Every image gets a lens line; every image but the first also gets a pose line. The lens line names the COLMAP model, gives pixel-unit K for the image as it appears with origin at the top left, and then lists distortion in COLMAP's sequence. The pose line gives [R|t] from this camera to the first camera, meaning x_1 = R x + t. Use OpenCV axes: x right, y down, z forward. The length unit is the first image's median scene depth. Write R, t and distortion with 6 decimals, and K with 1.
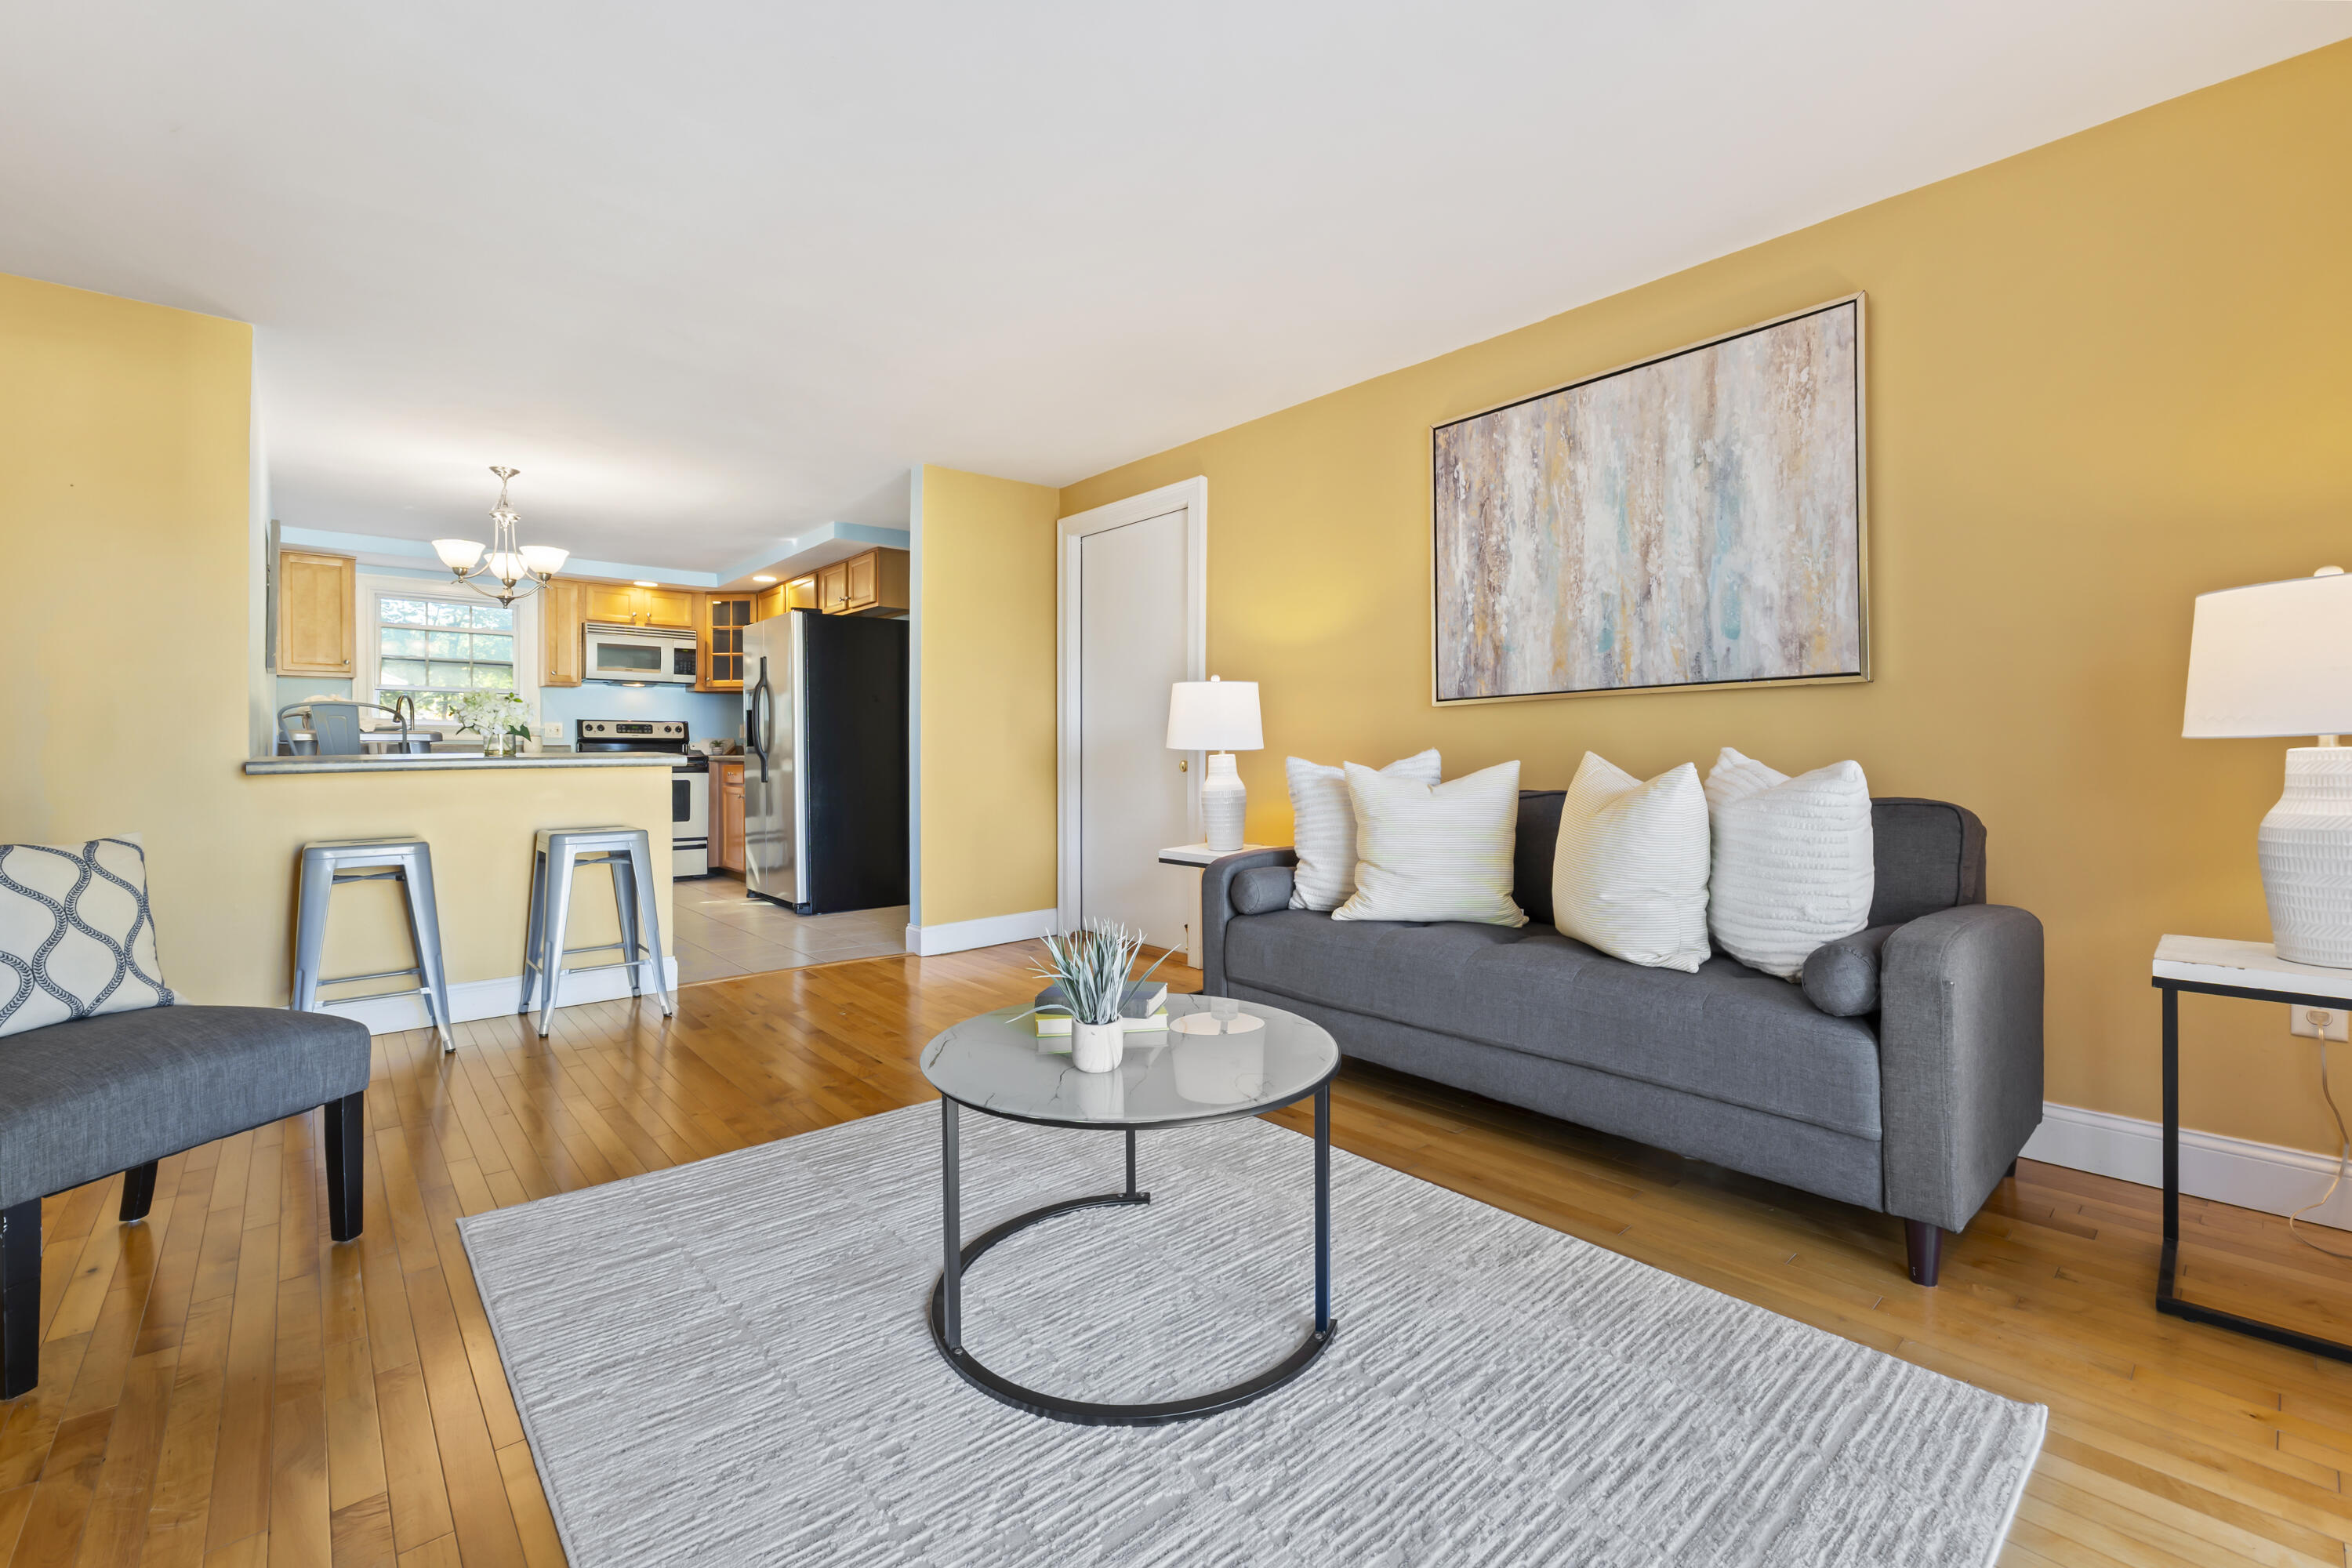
lens RADIAL K [[993.0, 0, 1175.1], [0, 993.0, 757.3], [0, 0, 1]] dist [-0.007029, -0.000568]
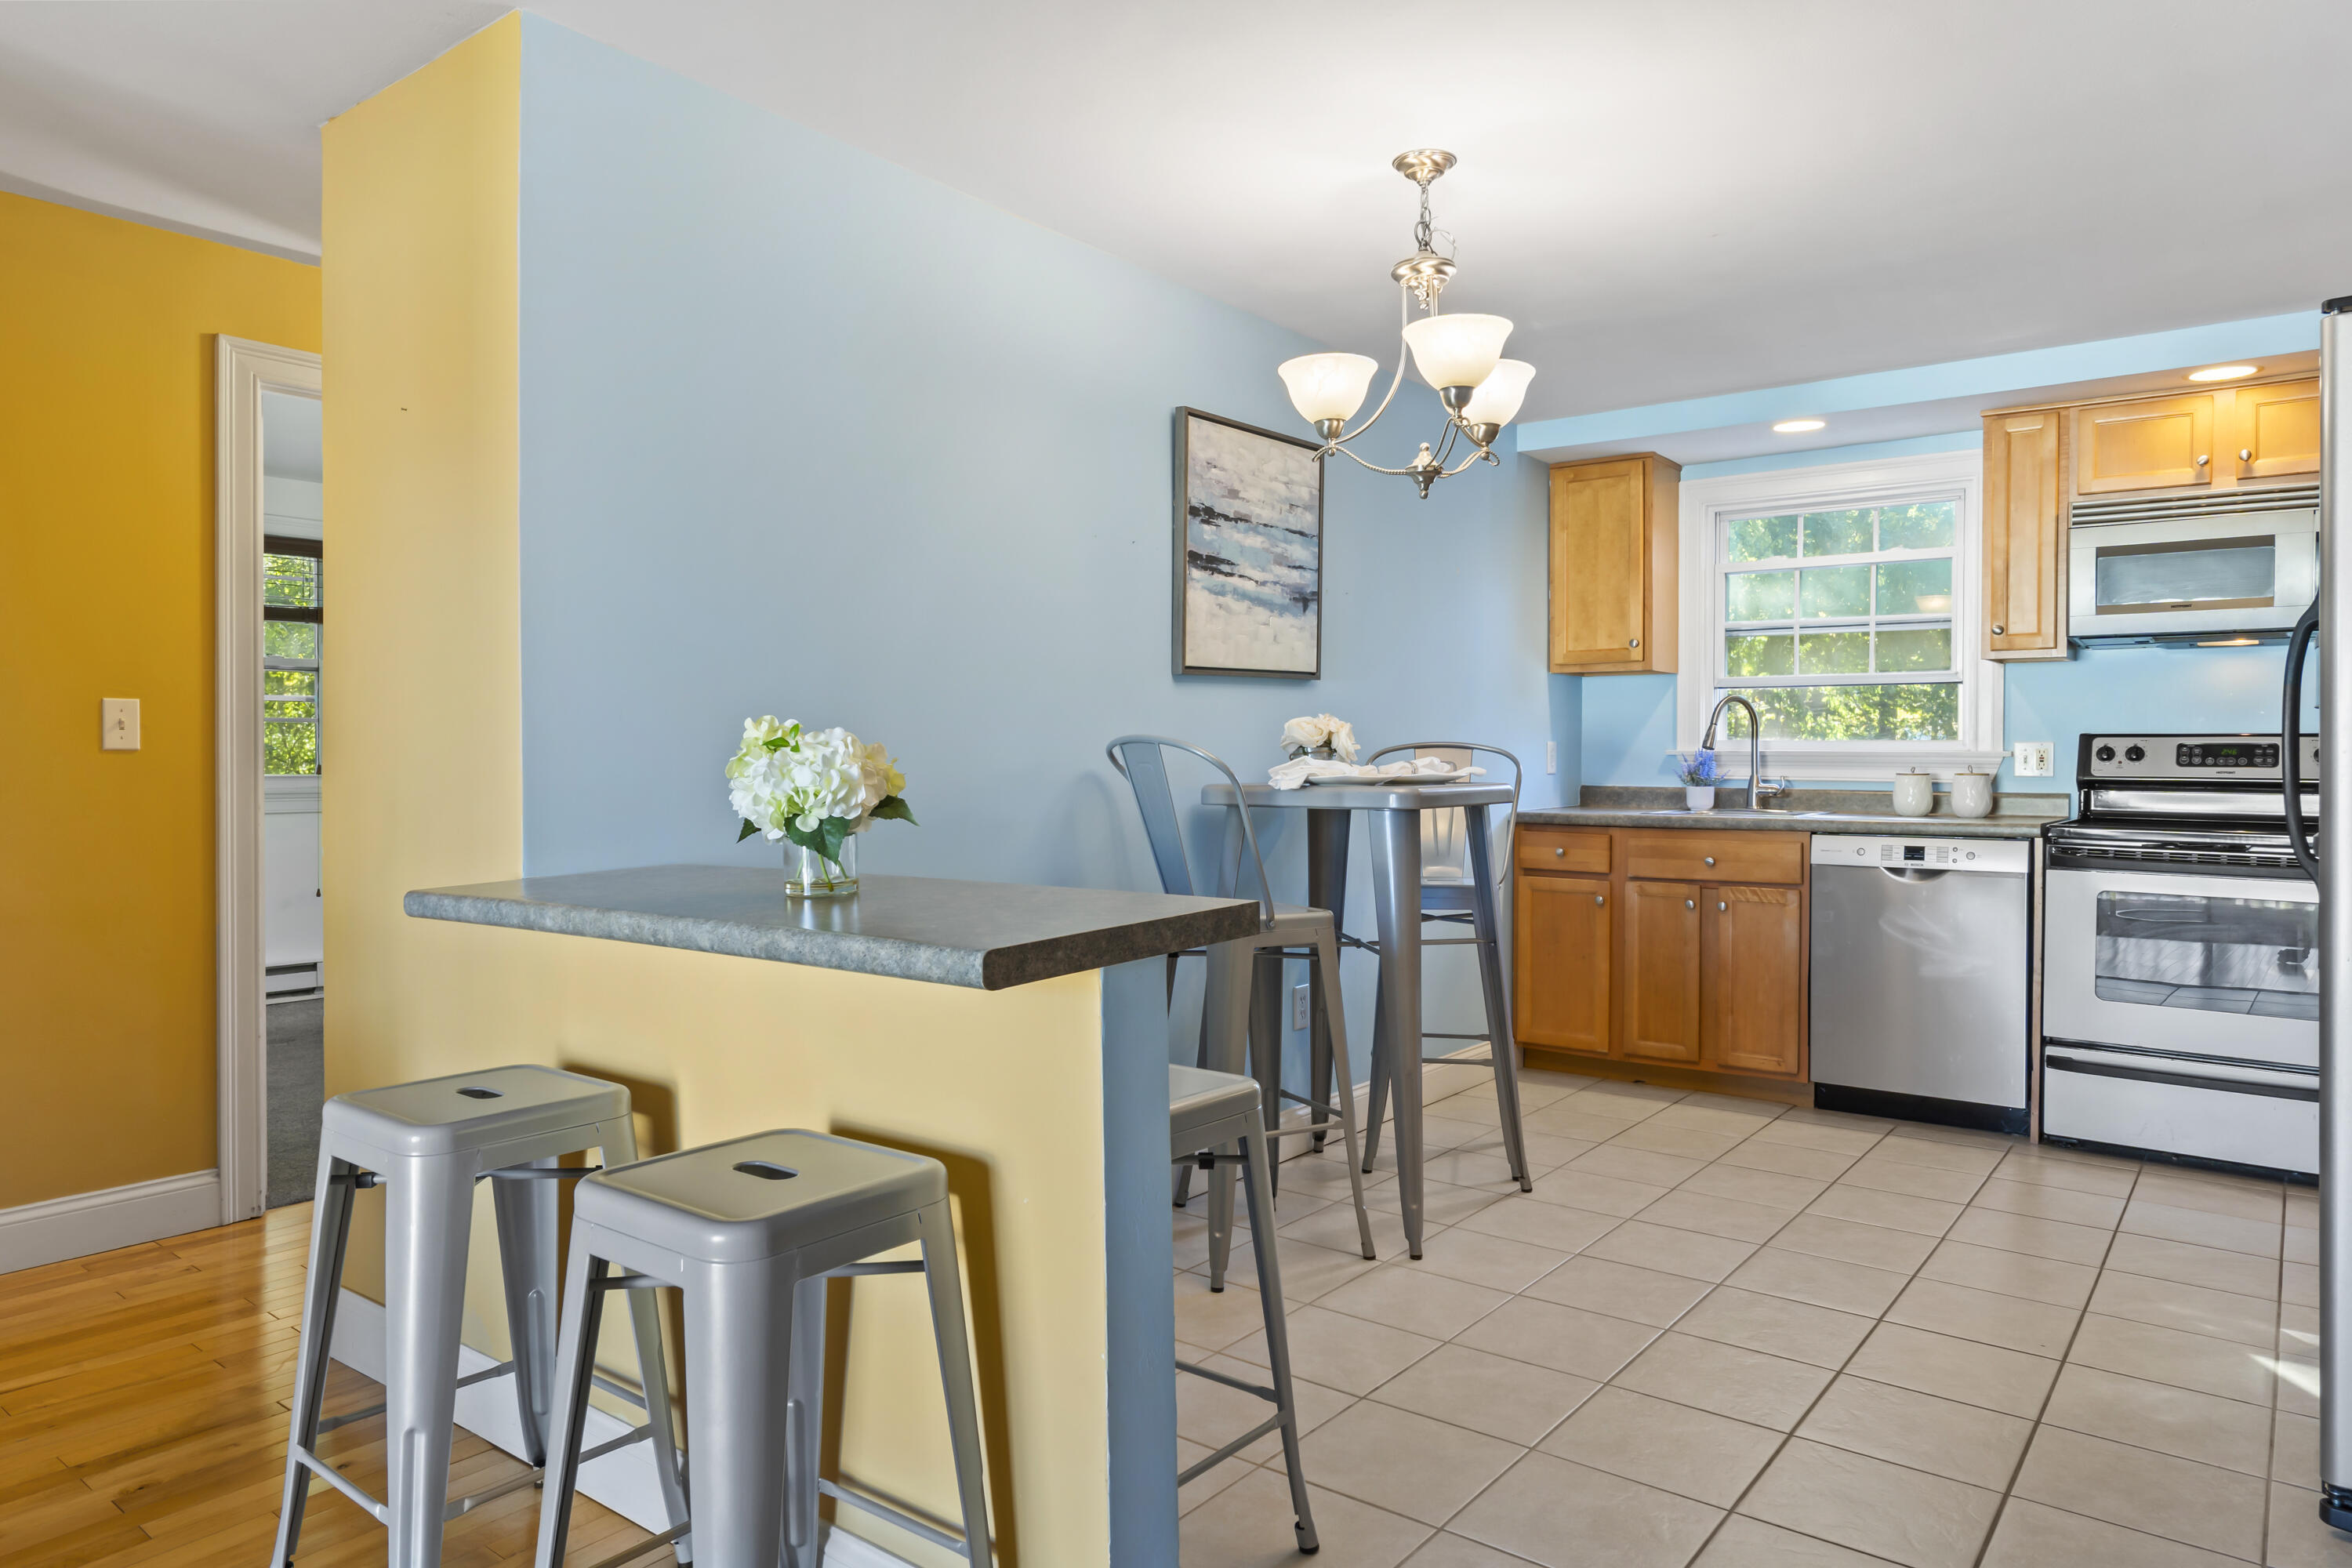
lens RADIAL K [[1468.2, 0, 1175.7], [0, 1468.2, 773.0], [0, 0, 1]] dist [-0.001995, -0.002940]
pose [[0.188326, 0.015380, -0.981986, -0.131782], [-0.008417, 0.999866, 0.014046, -0.059820], [0.982071, 0.005621, 0.188430, 1.105848]]
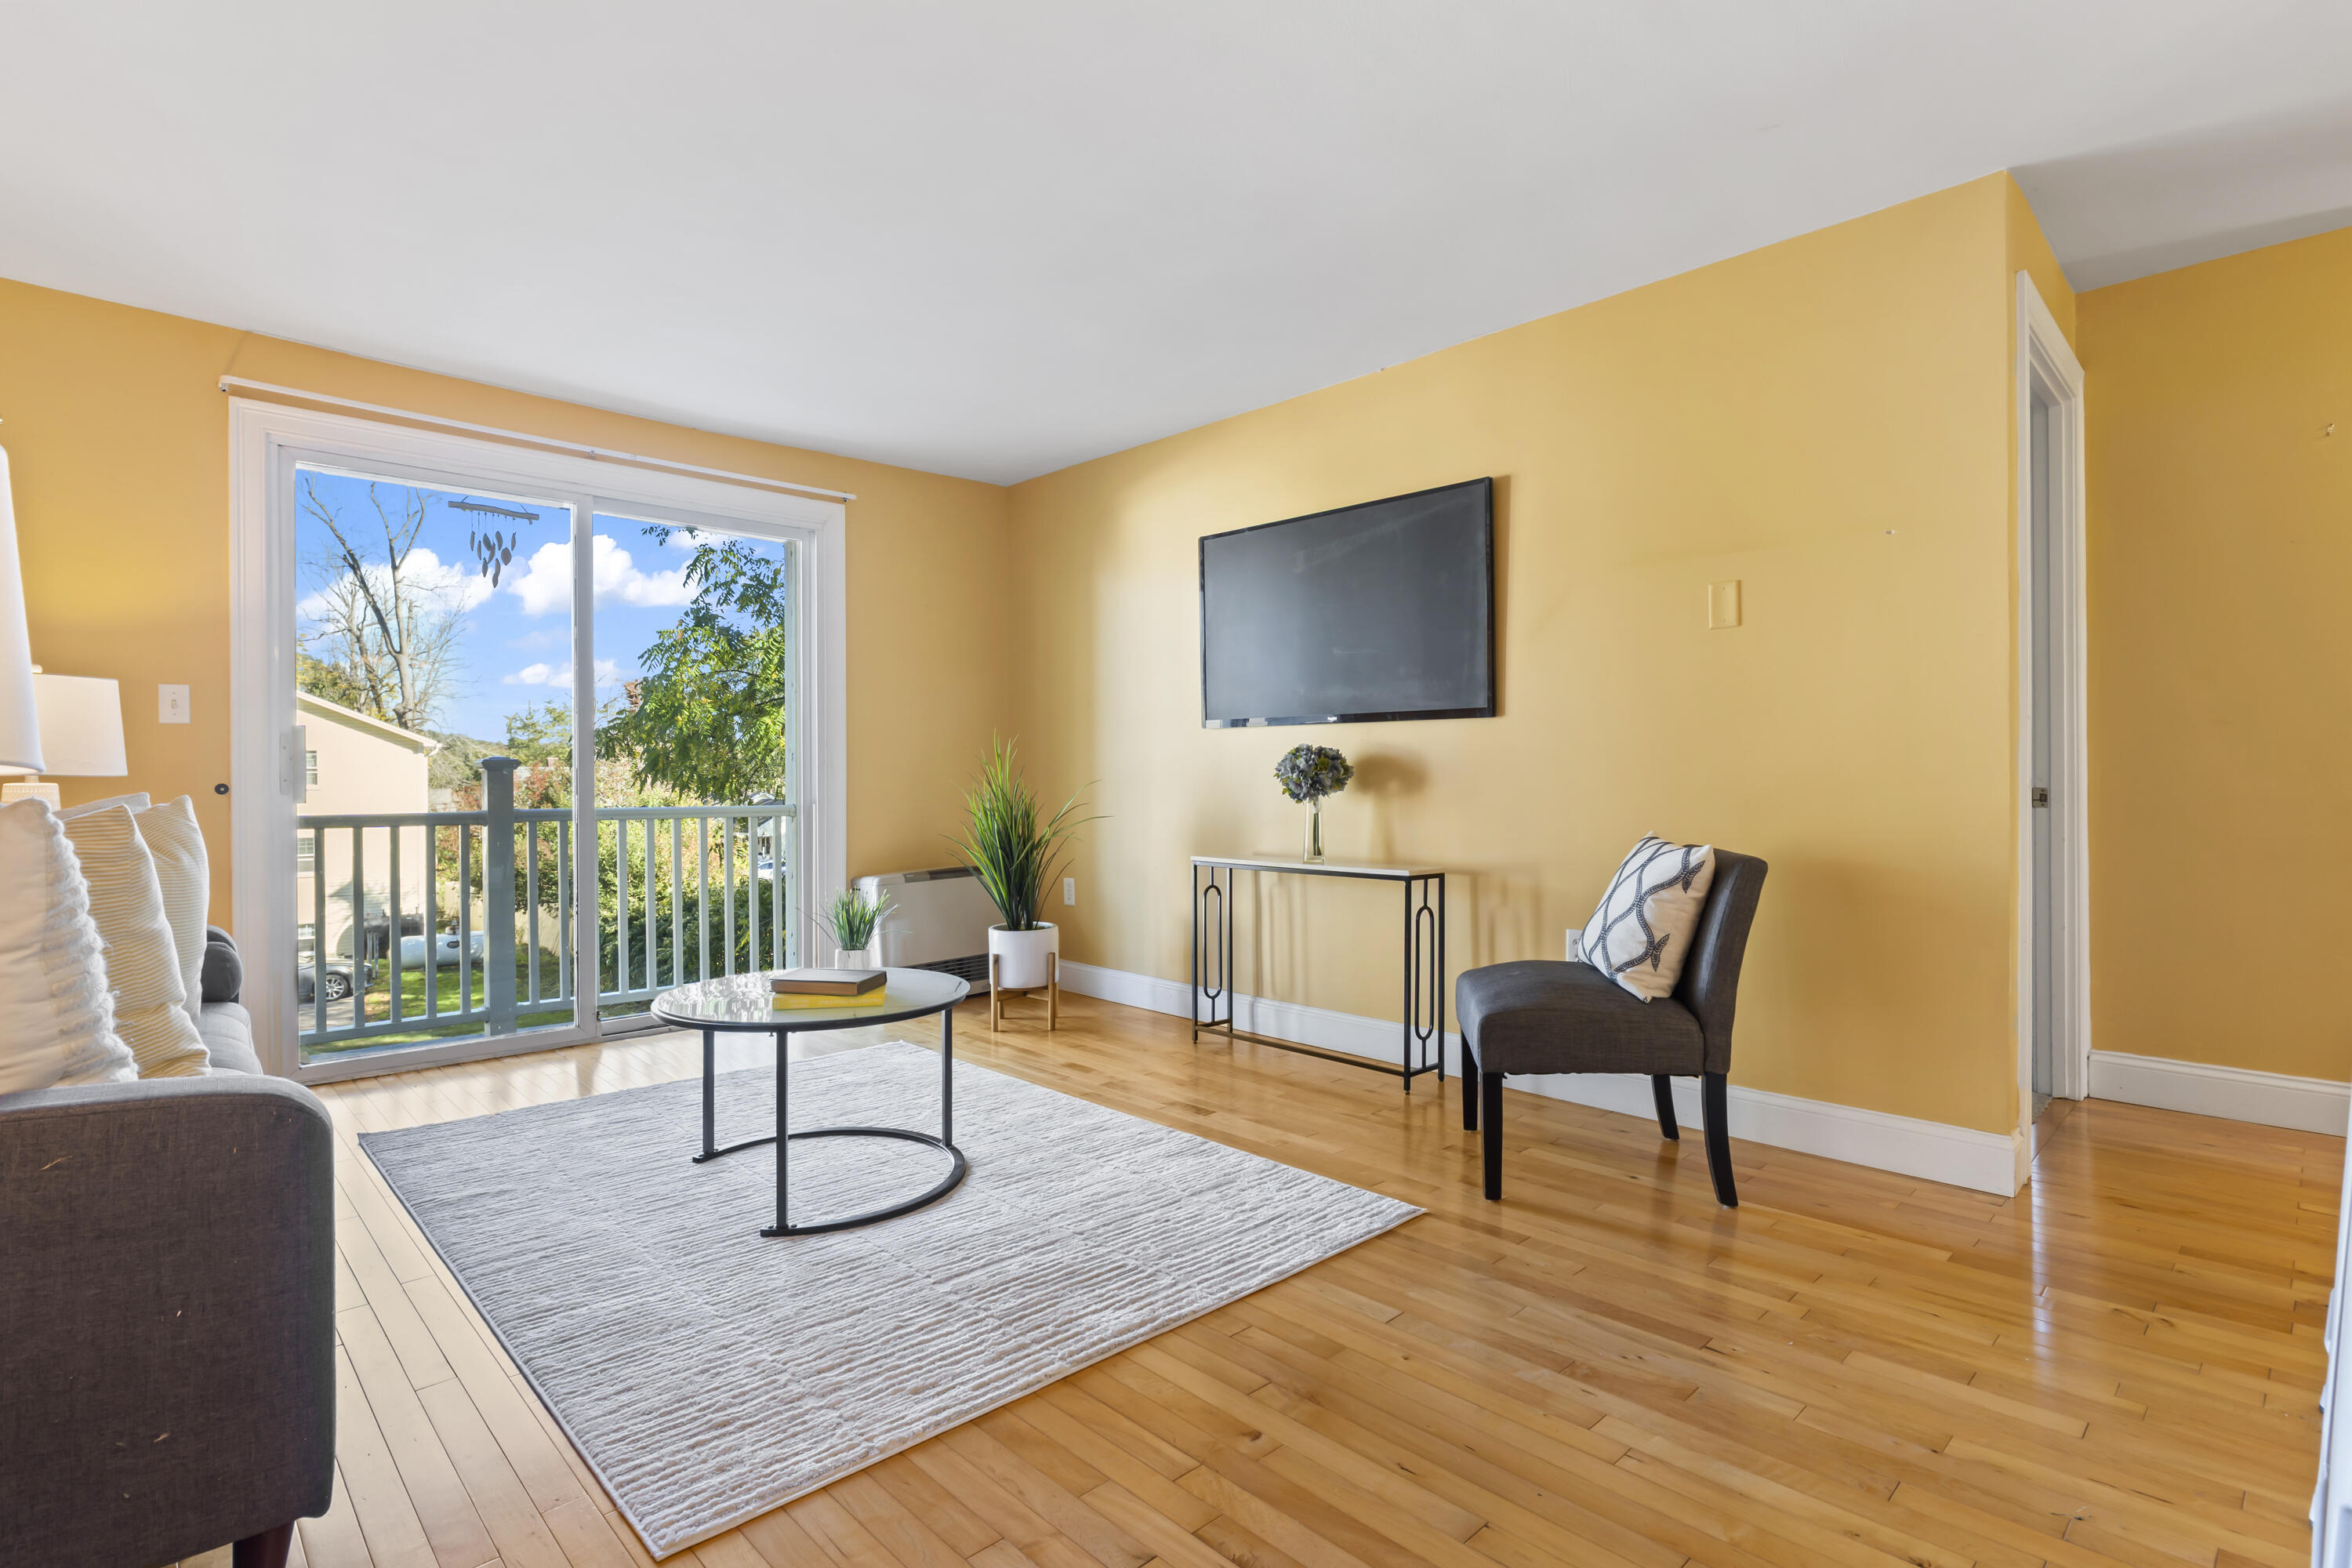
lens RADIAL K [[1137.8, 0, 1175.7], [0, 1137.8, 780.4], [0, 0, 1]] dist [-0.003728, -0.002065]
pose [[-0.999162, 0.008606, -0.040005, -0.247786], [0.008301, 0.999935, 0.007779, -0.005581], [0.040070, 0.007441, -0.999169, 1.333897]]
